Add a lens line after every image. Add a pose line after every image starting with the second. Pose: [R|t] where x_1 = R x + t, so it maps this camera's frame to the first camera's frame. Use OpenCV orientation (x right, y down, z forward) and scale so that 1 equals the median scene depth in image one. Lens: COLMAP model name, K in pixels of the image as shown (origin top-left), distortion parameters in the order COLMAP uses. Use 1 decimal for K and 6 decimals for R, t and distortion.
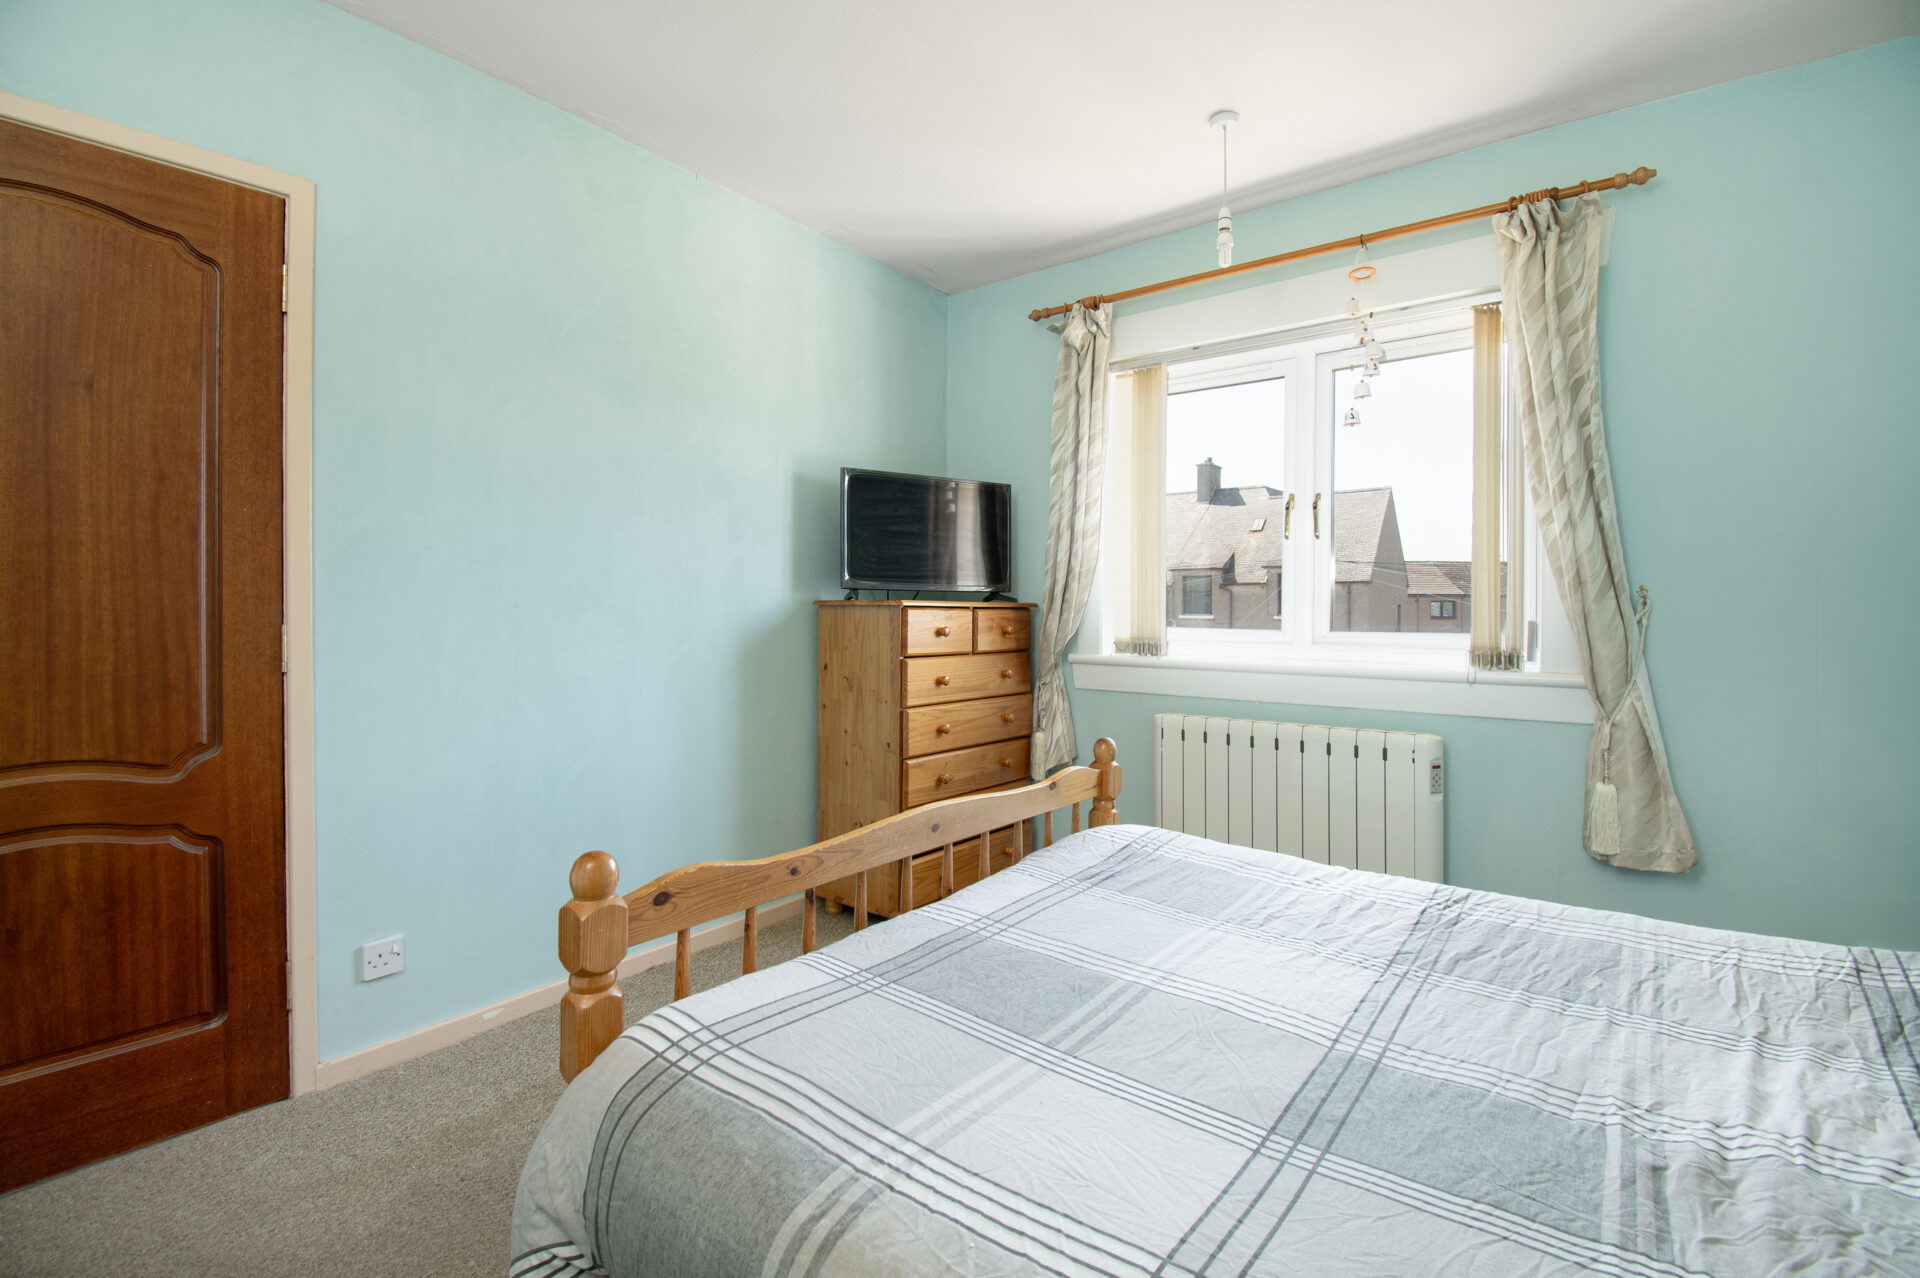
lens RADIAL K [[871.3, 0, 964.0], [0, 871.3, 607.6], [0, 0, 1]] dist [-0.001346, -0.000213]
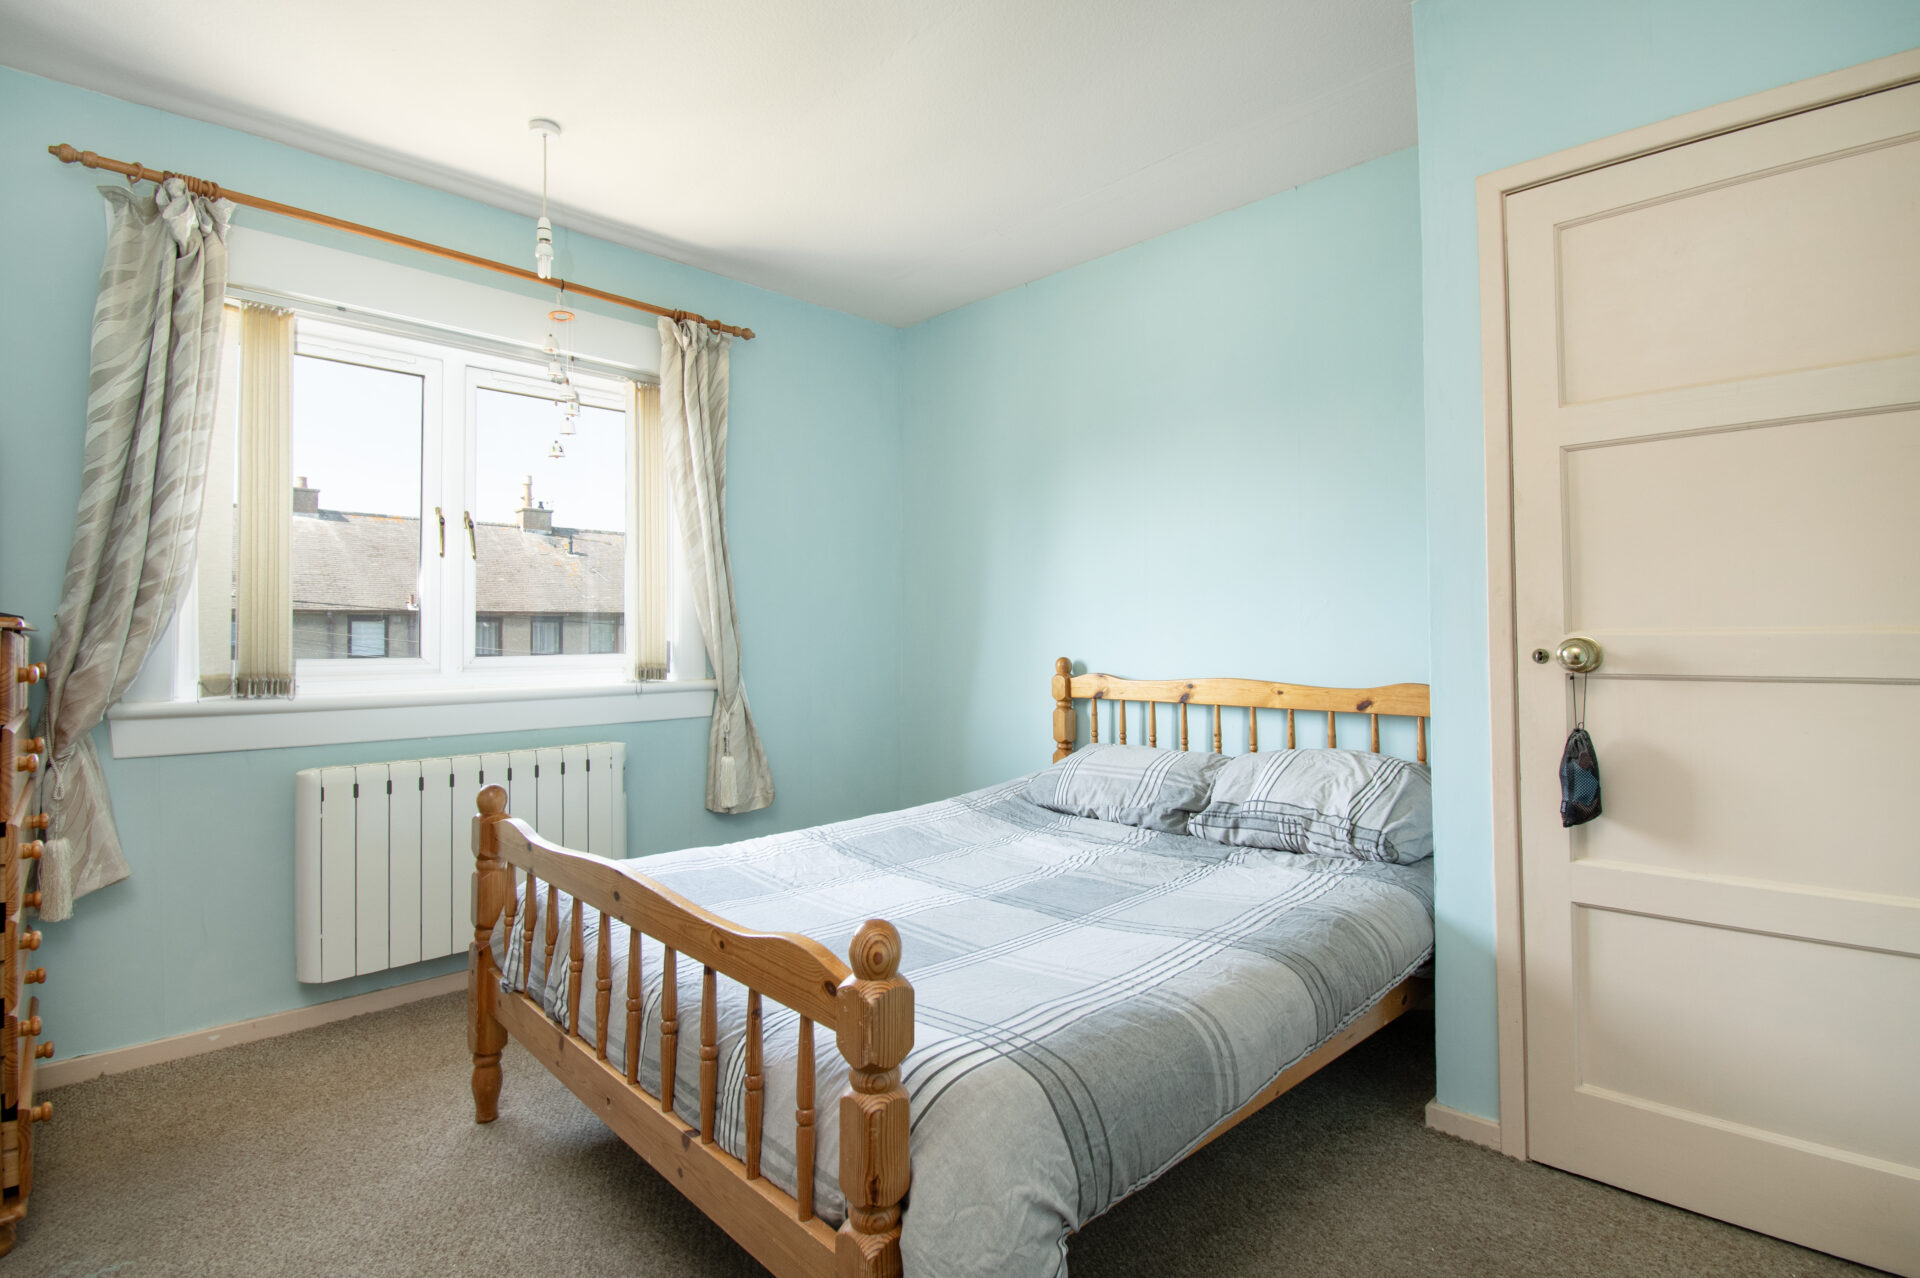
lens RADIAL K [[955.0, 0, 960.0], [0, 955.0, 639.0], [0, 0, 1]] dist [-0.020699, 0.000194]
pose [[0.107826, -0.012267, 0.994094, -0.689900], [0.000165, 0.999924, 0.012321, -0.005573], [-0.994170, -0.001164, 0.107820, 0.423302]]
